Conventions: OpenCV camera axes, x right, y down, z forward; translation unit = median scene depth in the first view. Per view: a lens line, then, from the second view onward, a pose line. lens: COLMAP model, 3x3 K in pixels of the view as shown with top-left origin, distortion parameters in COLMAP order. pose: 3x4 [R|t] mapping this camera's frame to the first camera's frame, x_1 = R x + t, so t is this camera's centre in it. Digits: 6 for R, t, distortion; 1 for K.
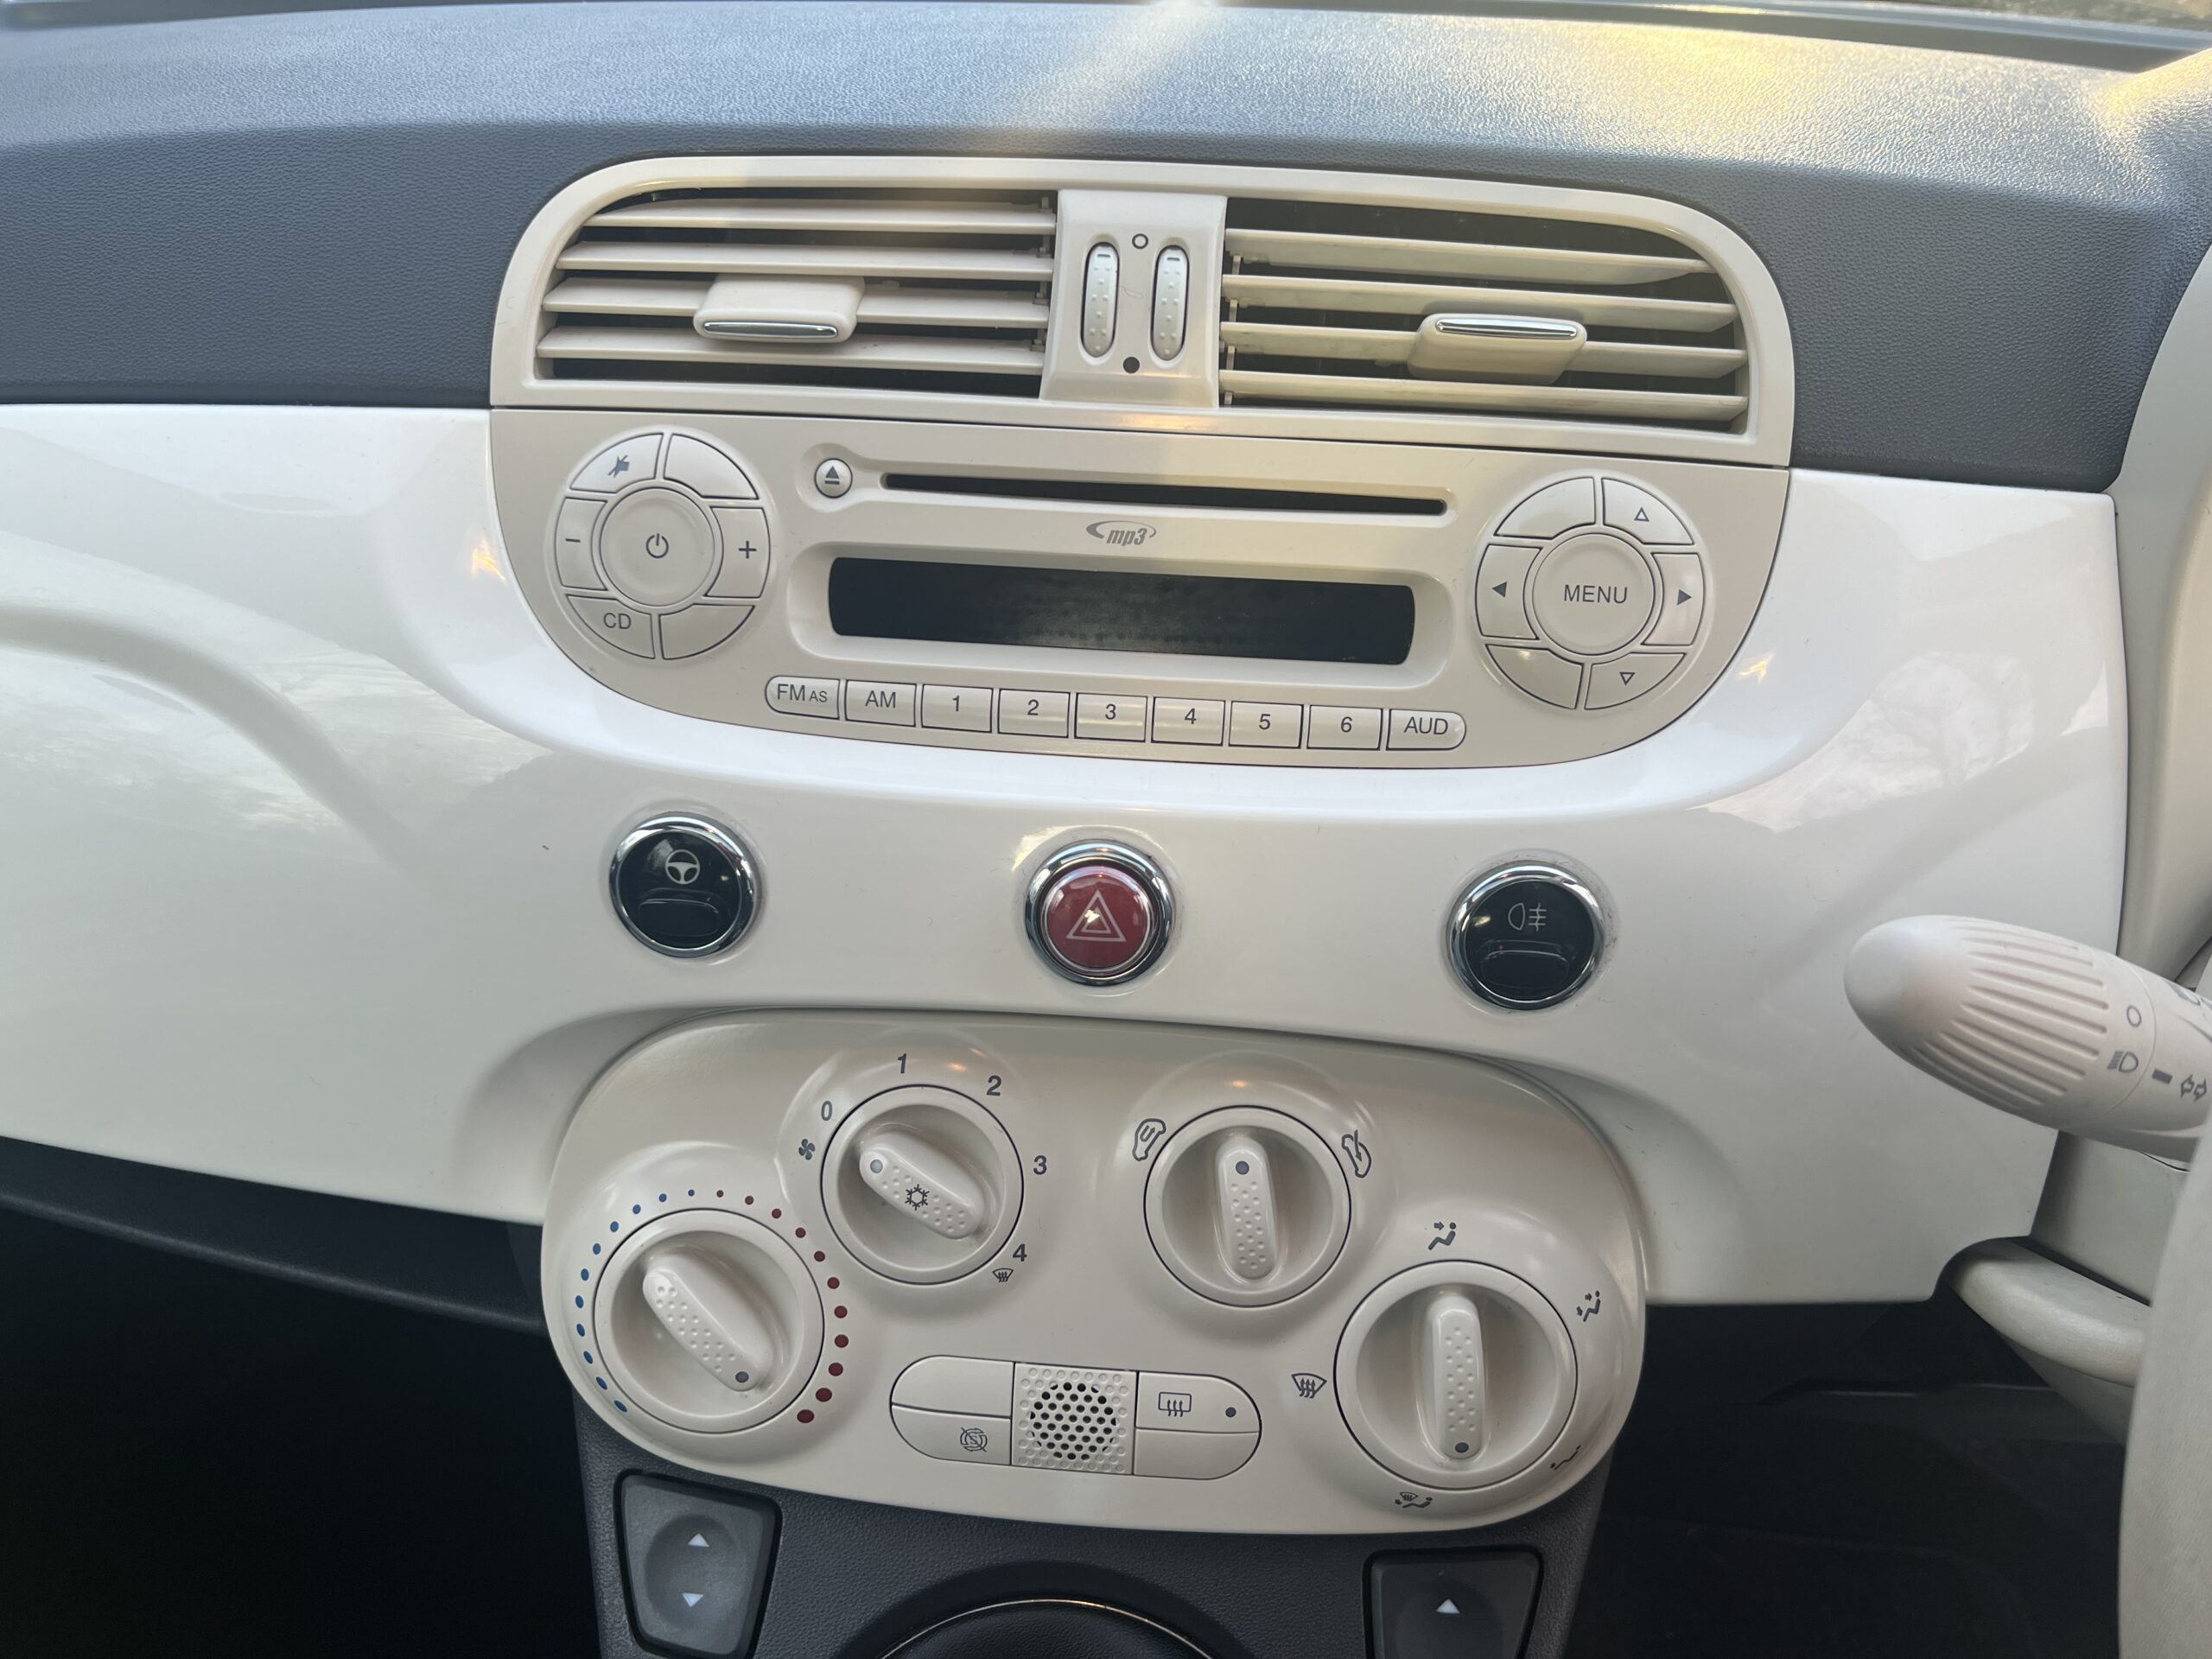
lens RADIAL K [[1667.4, 0, 1106.0], [0, 1667.4, 829.5], [0, 0, 1]] dist [0.082303, -0.217062]
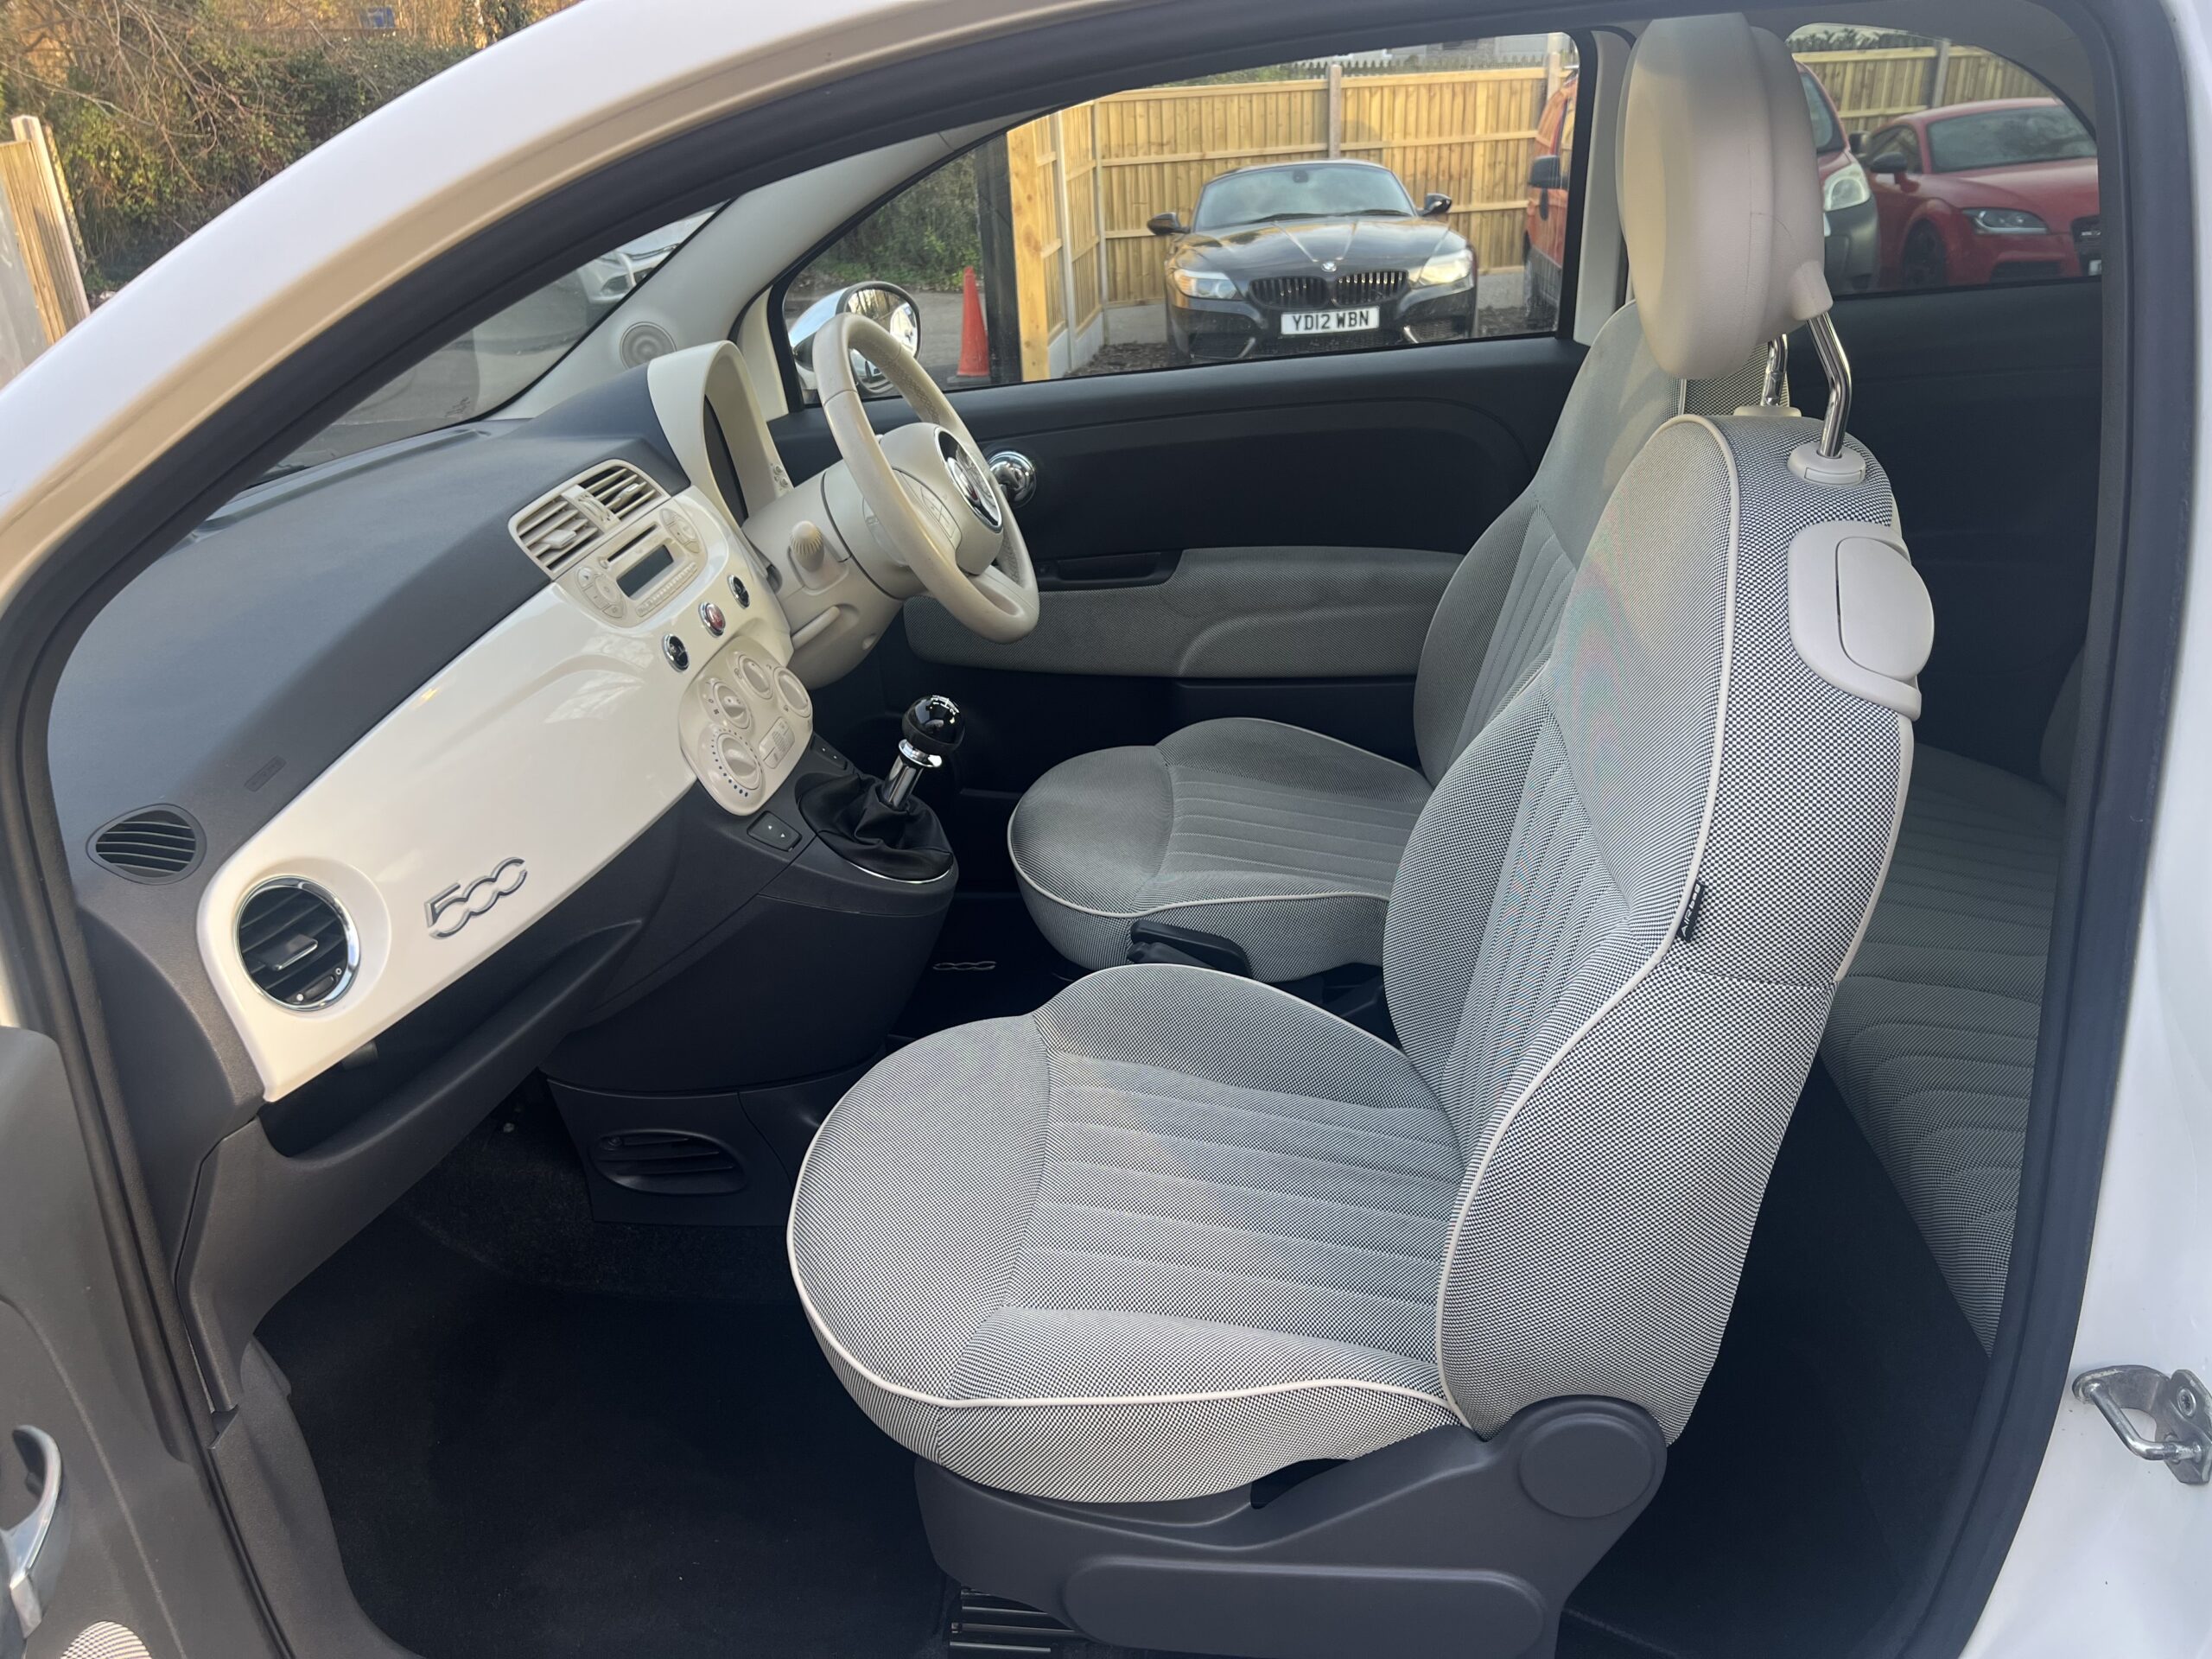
lens RADIAL K [[1654.7, 0, 1104.6], [0, 1654.7, 816.7], [0, 0, 1]] dist [0.044231, -0.053179]
pose [[0.008741, -0.422090, 0.906512, -3.599603], [0.633150, 0.704011, 0.321696, -0.283998], [-0.773979, 0.571146, 0.273400, -0.550191]]
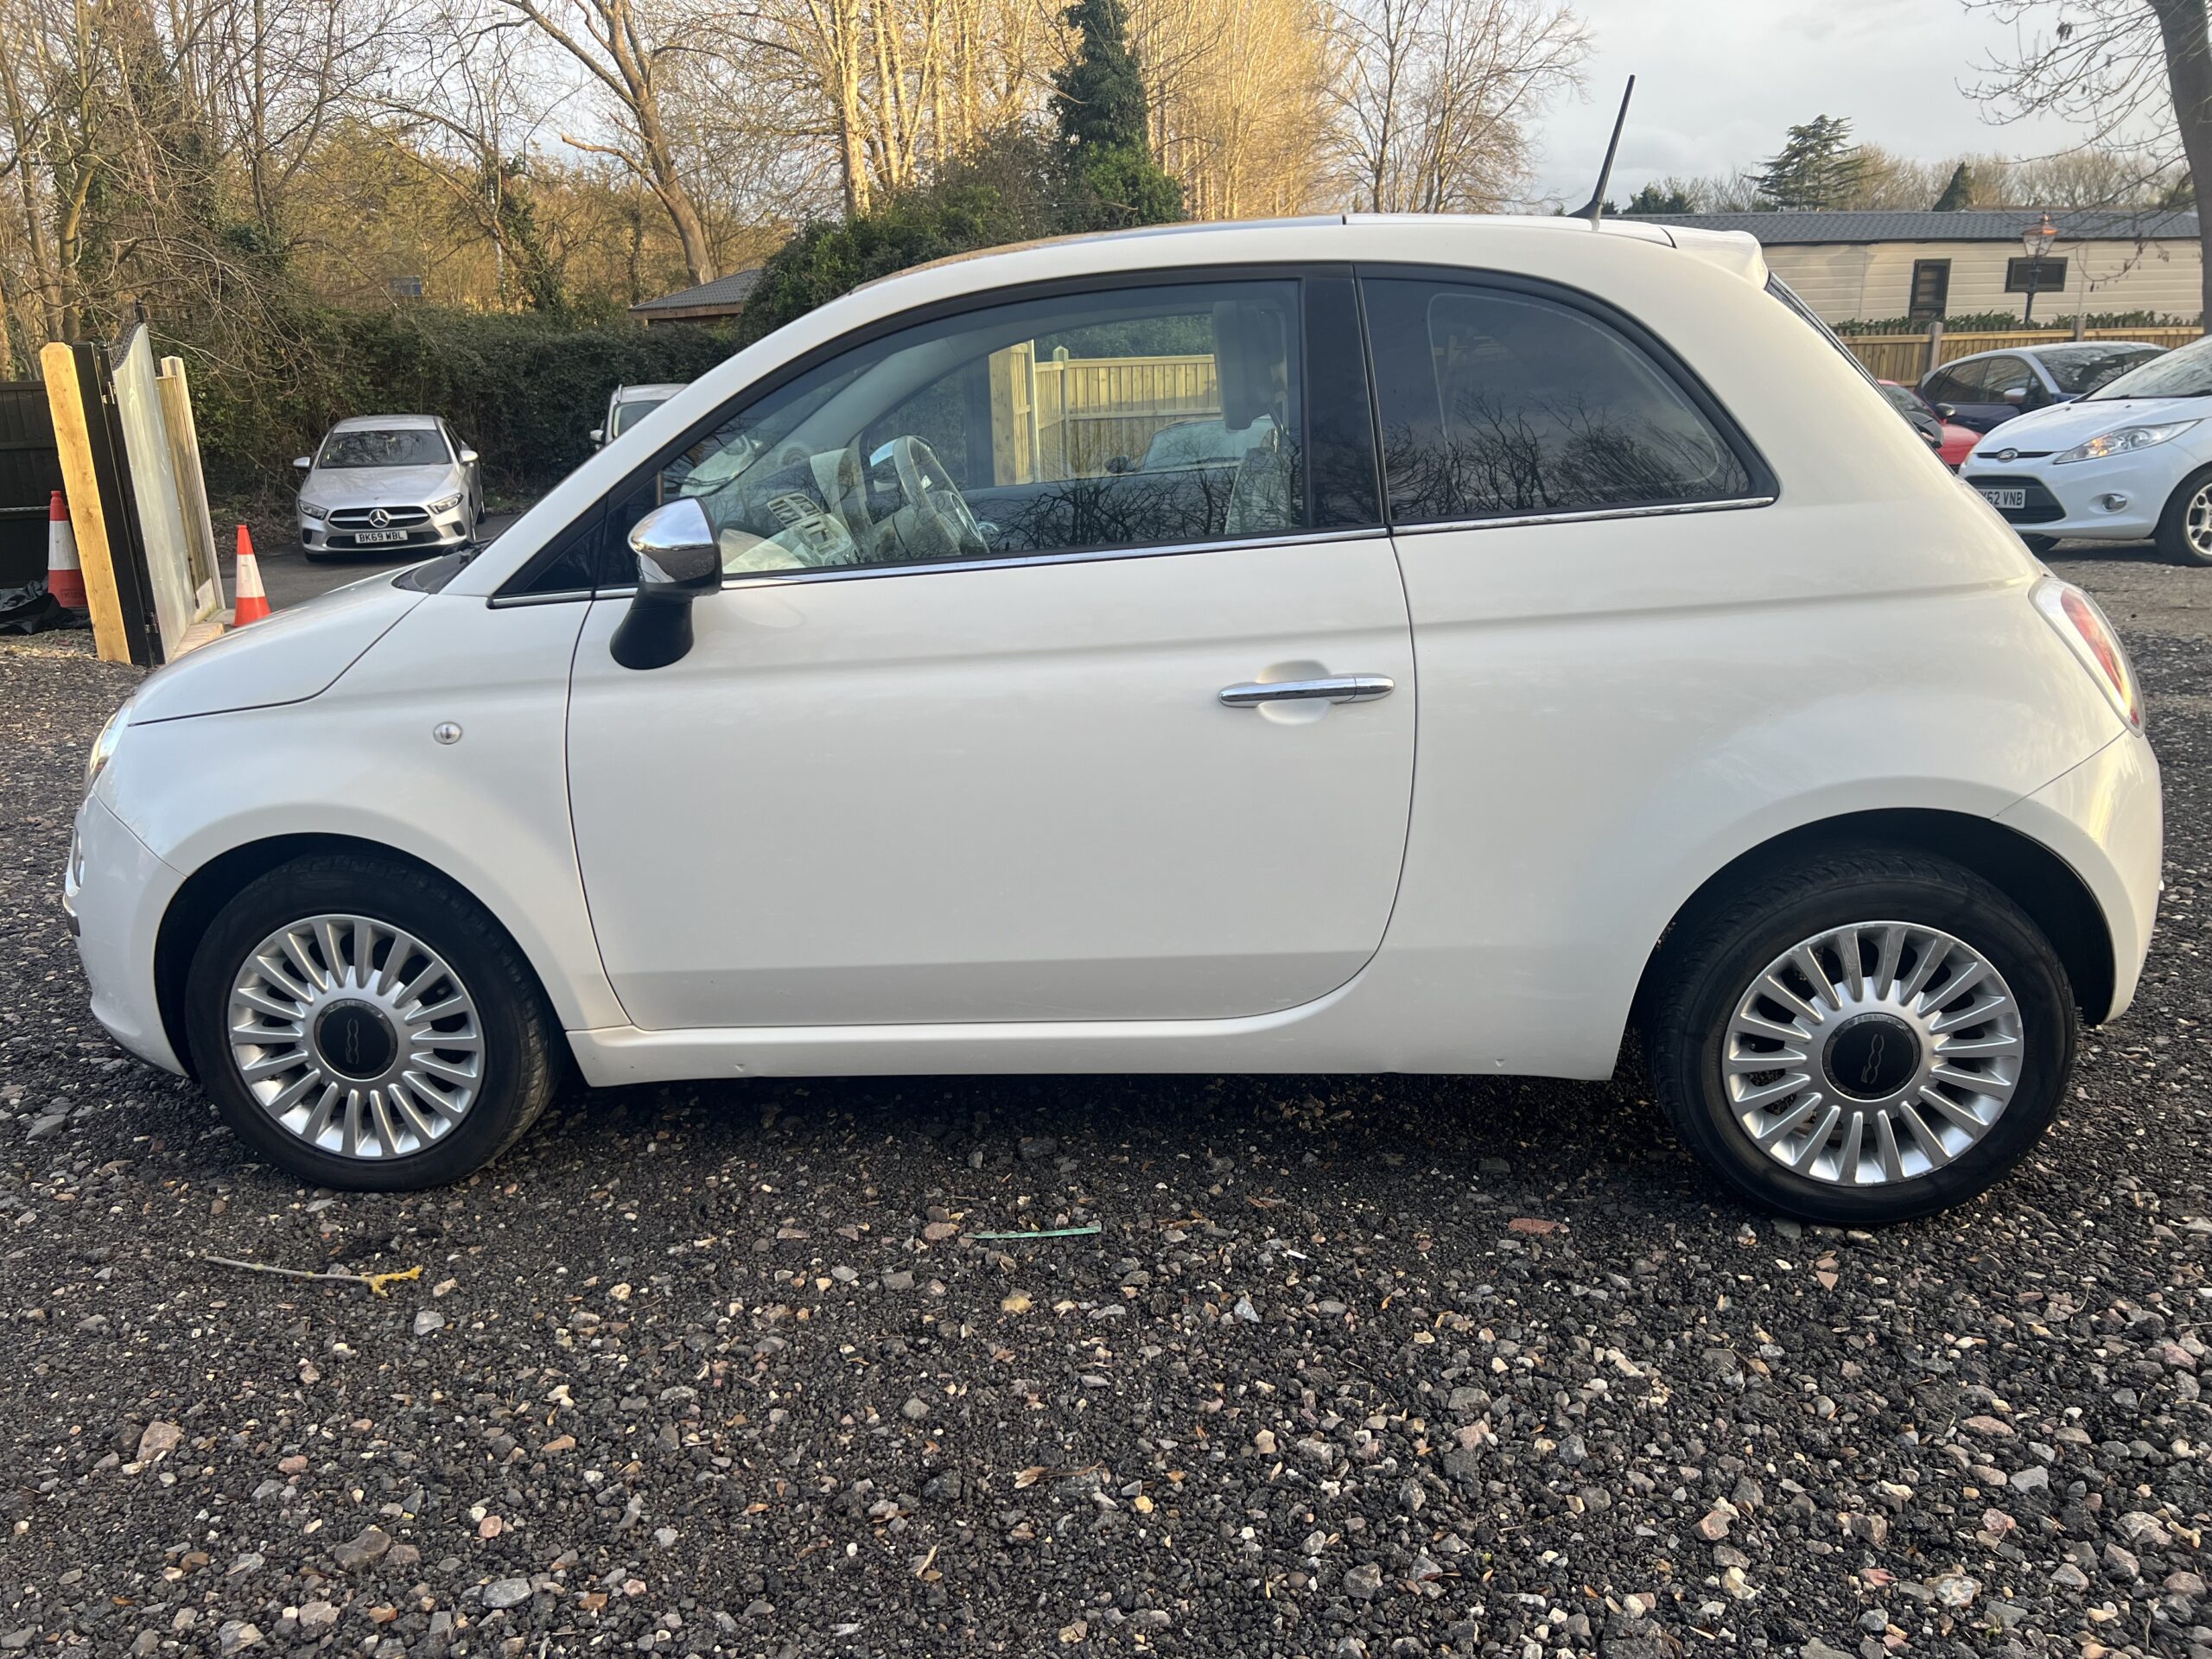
lens RADIAL K [[1662.3, 0, 1103.0], [0, 1662.3, 831.4], [0, 0, 1]] dist [0.061508, -0.071069]
pose [[-0.001766, -0.291474, 0.956577, -8.192197], [0.620081, 0.750152, 0.229720, -0.044593], [-0.784536, 0.593561, 0.179413, -0.727335]]
